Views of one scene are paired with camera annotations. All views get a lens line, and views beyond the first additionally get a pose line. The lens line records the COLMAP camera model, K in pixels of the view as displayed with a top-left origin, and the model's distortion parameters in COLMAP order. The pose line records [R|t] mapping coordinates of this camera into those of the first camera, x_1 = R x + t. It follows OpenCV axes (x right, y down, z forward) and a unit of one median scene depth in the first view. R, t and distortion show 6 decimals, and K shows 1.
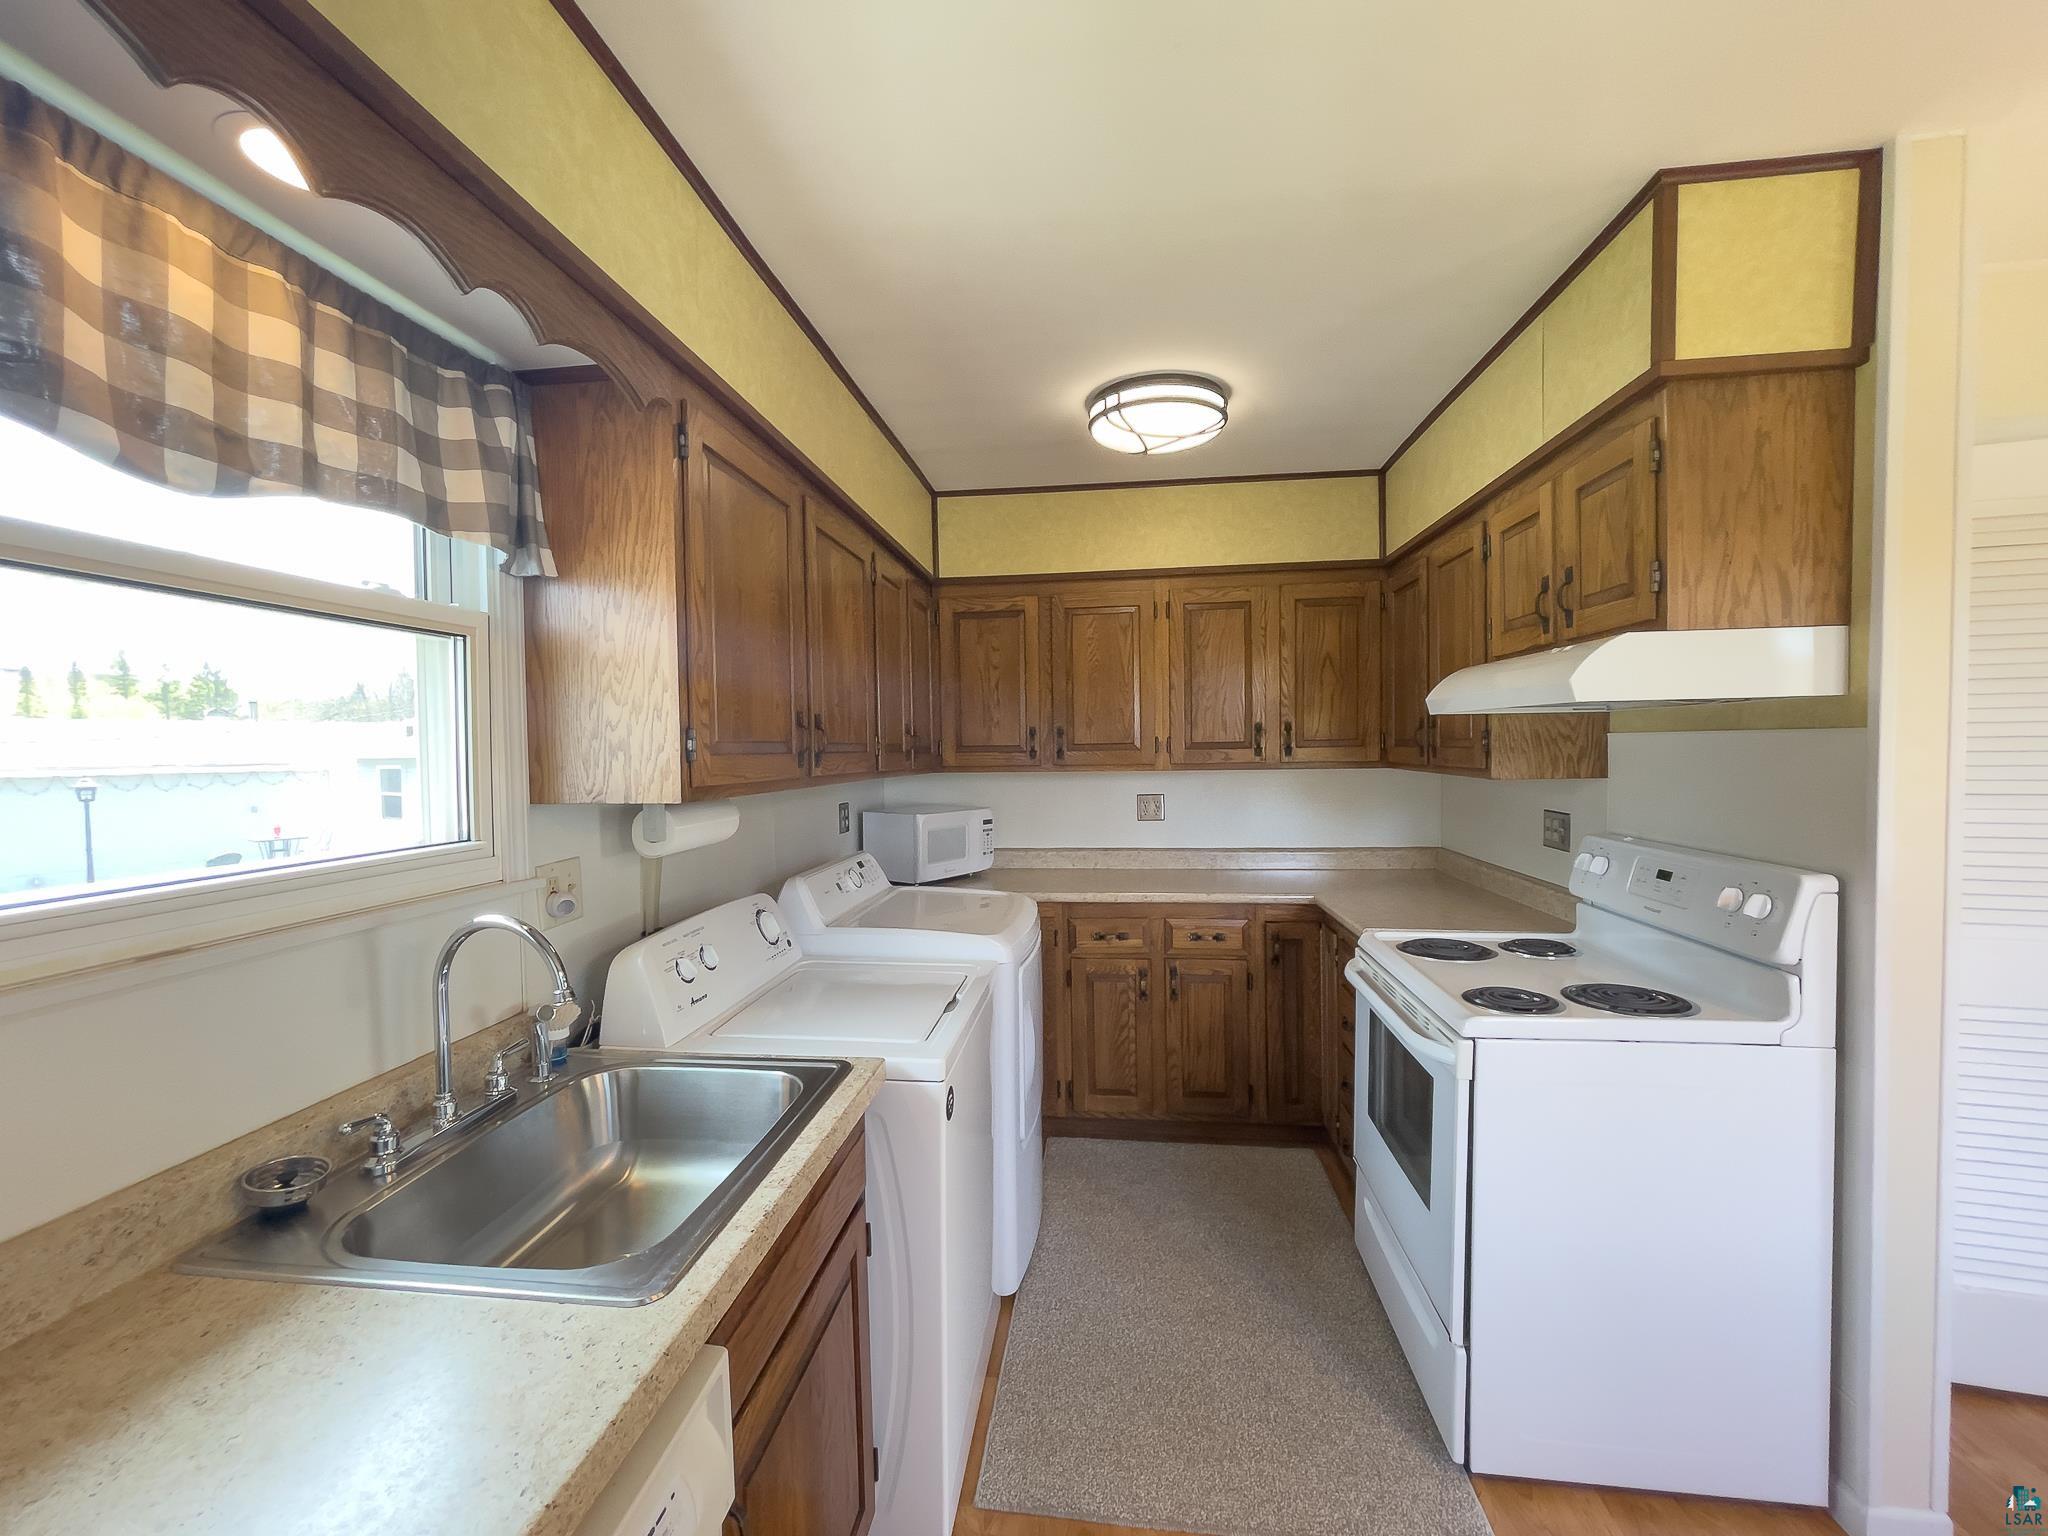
lens RADIAL K [[828.2, 0, 1024.4], [0, 828.2, 773.5], [0, 0, 1]] dist [-0.015623, 0.007542]
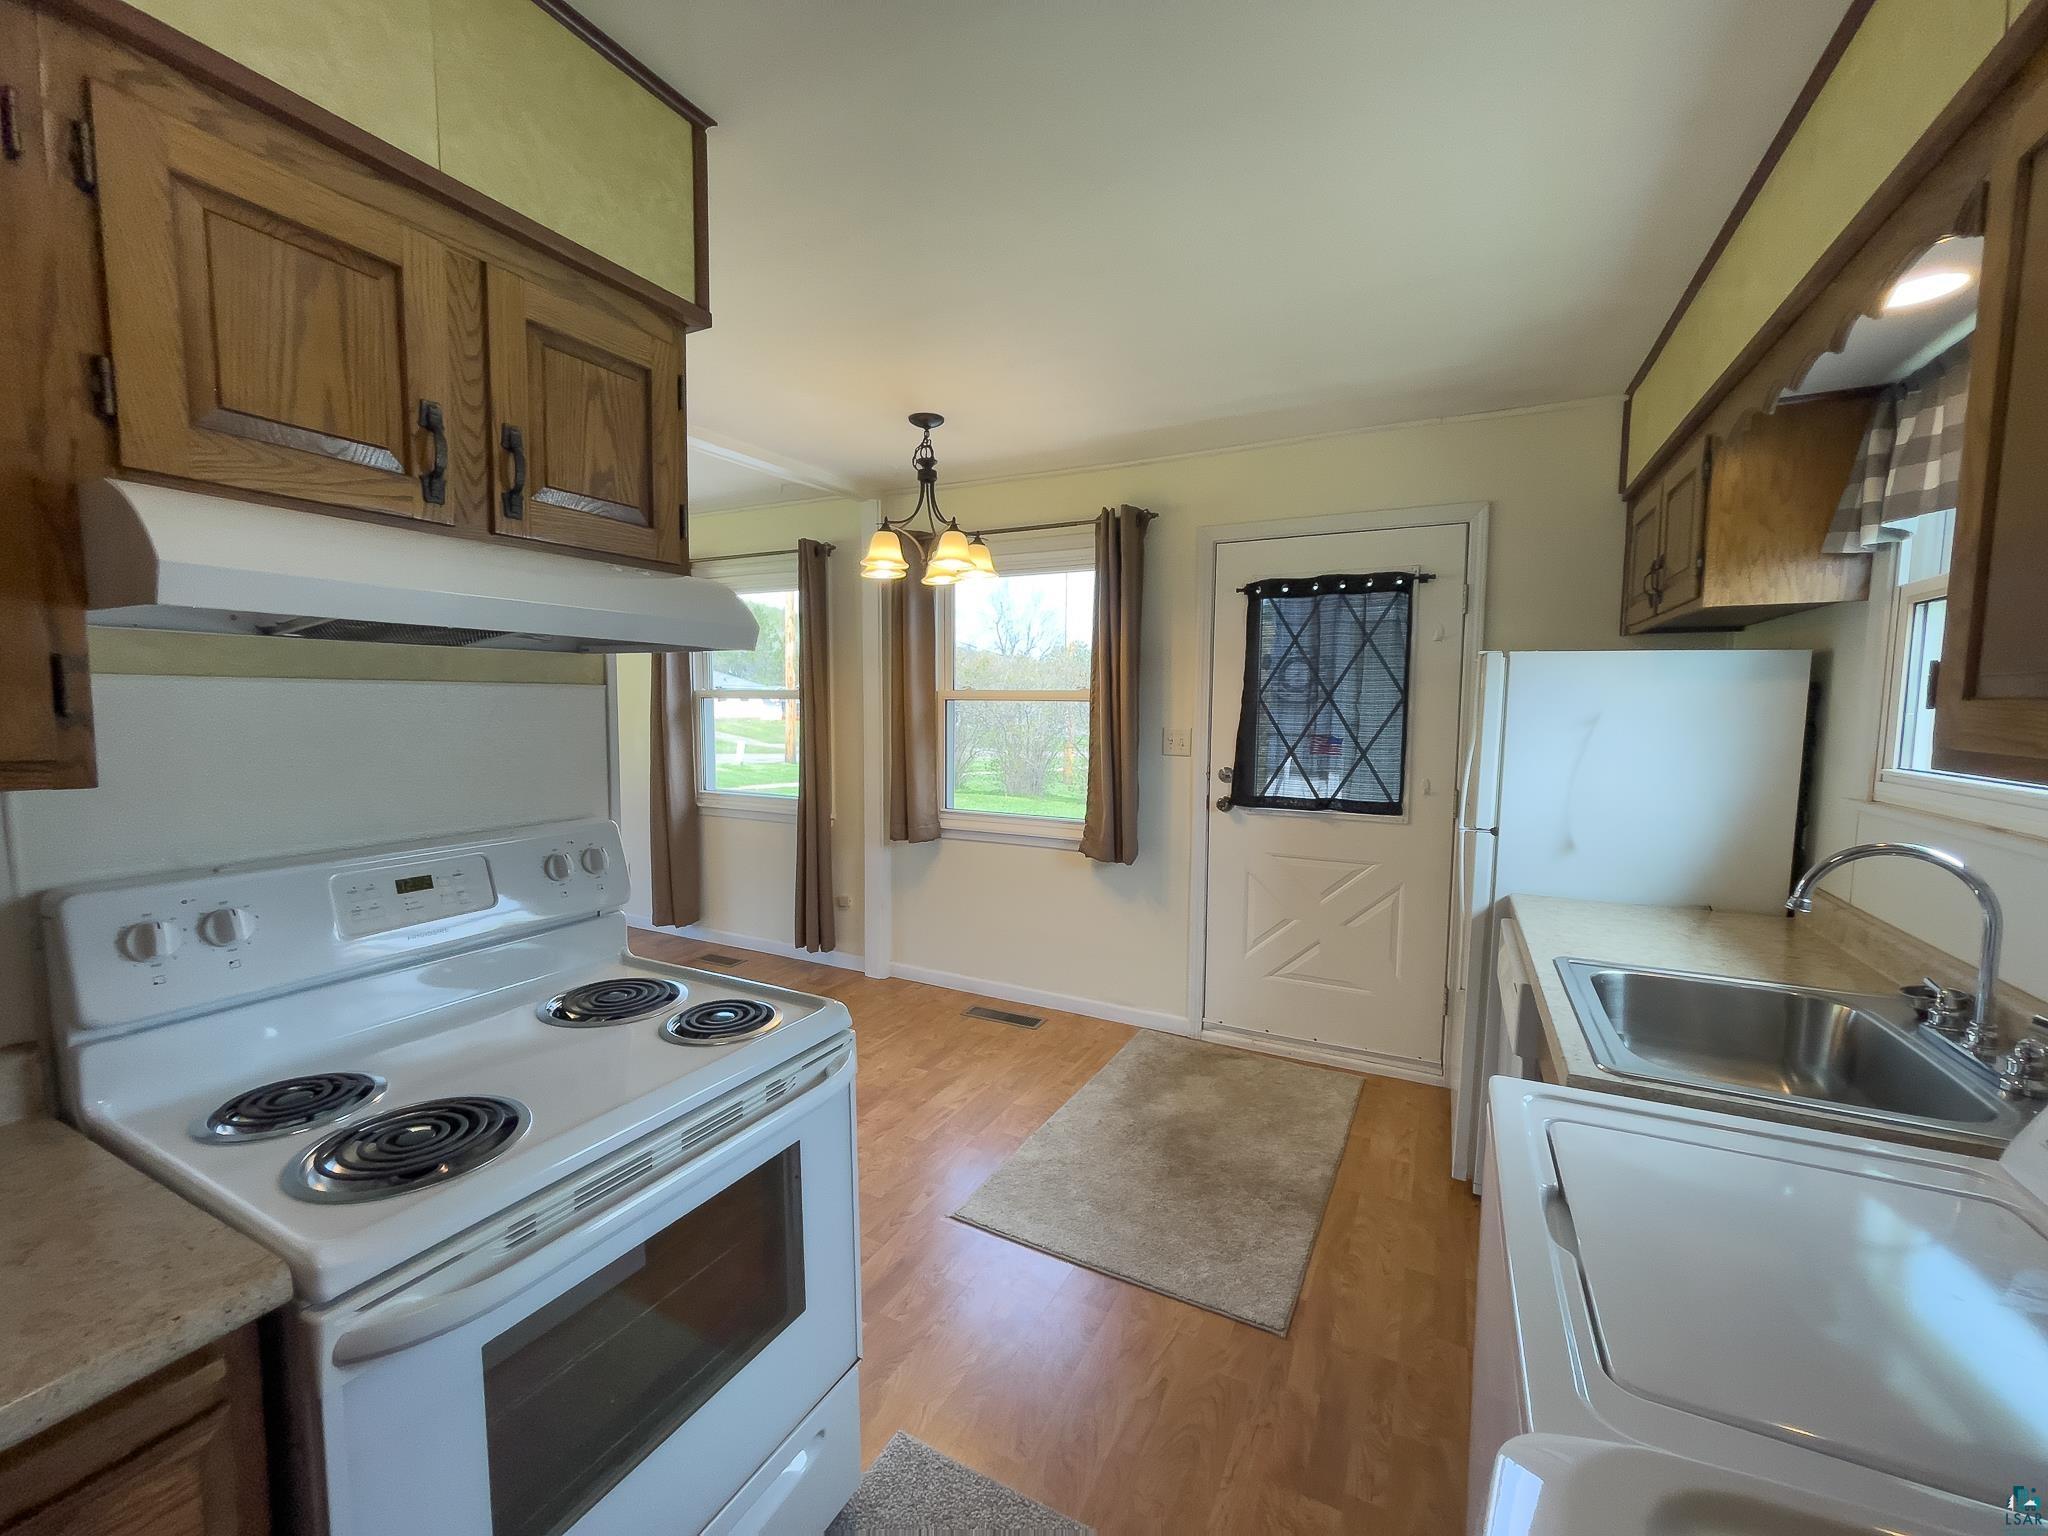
lens RADIAL K [[828.2, 0, 1024.4], [0, 828.2, 773.5], [0, 0, 1]] dist [-0.015623, 0.007542]
pose [[-0.939537, -0.022816, 0.341686, 0.051162], [0.017707, 0.993207, 0.115010, -0.047013], [-0.341988, 0.114106, -0.932751, 1.604332]]
